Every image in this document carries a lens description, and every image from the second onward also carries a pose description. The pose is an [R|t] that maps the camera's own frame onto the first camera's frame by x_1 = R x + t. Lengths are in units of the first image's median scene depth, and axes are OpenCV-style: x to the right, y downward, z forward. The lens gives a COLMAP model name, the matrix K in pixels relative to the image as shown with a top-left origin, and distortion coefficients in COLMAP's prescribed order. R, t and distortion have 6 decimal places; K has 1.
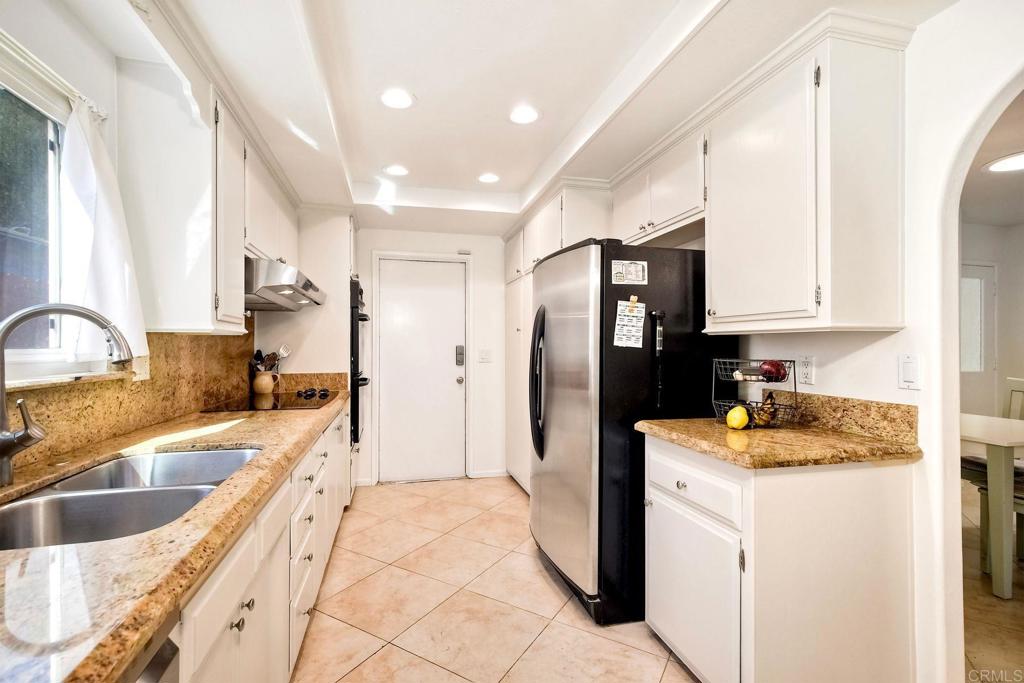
lens RADIAL K [[464.3, 0, 511.6], [0, 464.3, 343.4], [0, 0, 1]] dist [0.005954, 0.001199]
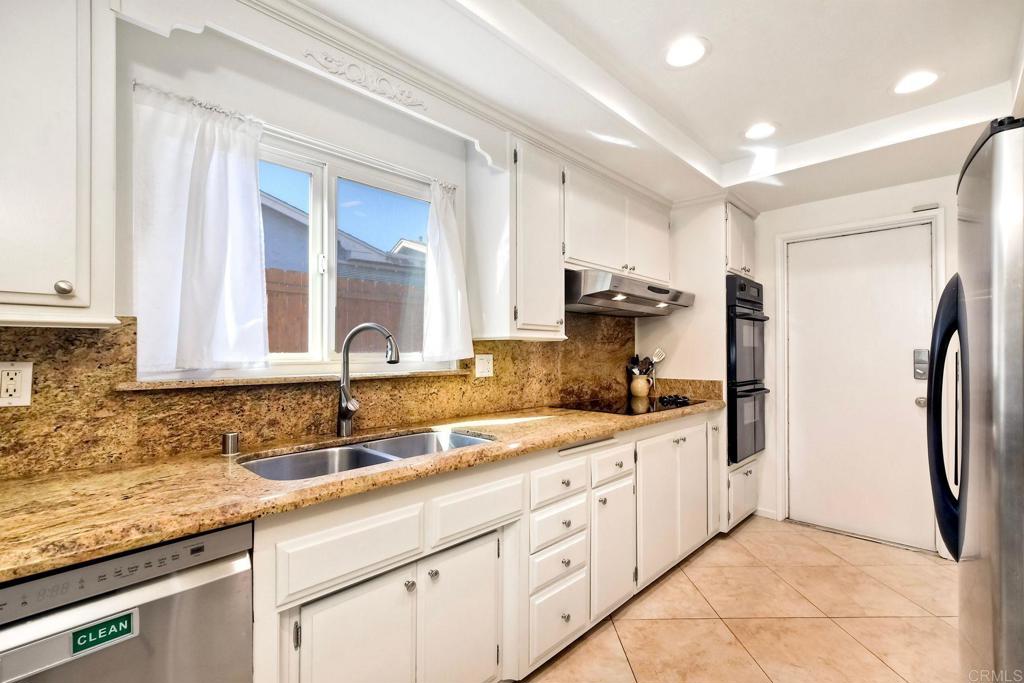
lens RADIAL K [[464.3, 0, 515.6], [0, 464.3, 343.8], [0, 0, 1]] dist [0.005954, 0.001199]
pose [[0.523571, -0.015479, -0.851842, 0.213272], [0.007204, 0.999880, -0.013741, 0.002593], [0.851952, 0.001057, 0.523619, 0.225107]]
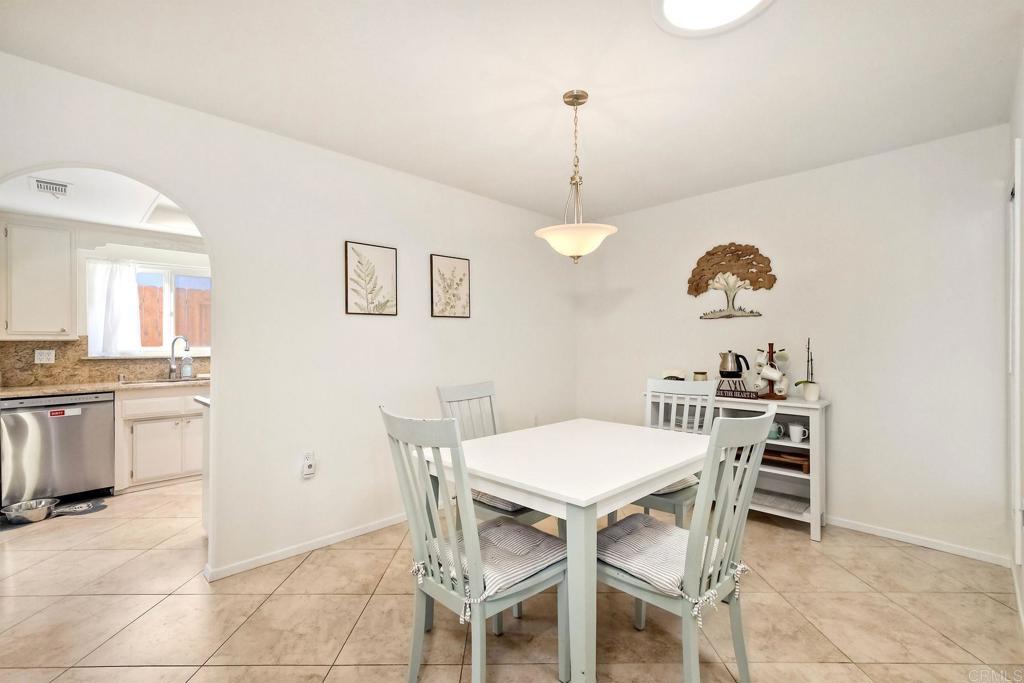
lens RADIAL K [[464.3, 0, 506.6], [0, 464.3, 342.6], [0, 0, 1]] dist [0.005954, 0.001199]
pose [[0.499872, -0.006304, -0.866077, 1.392276], [0.007516, 0.999967, -0.002941, 0.002481], [0.866067, -0.005040, 0.499903, 0.516656]]
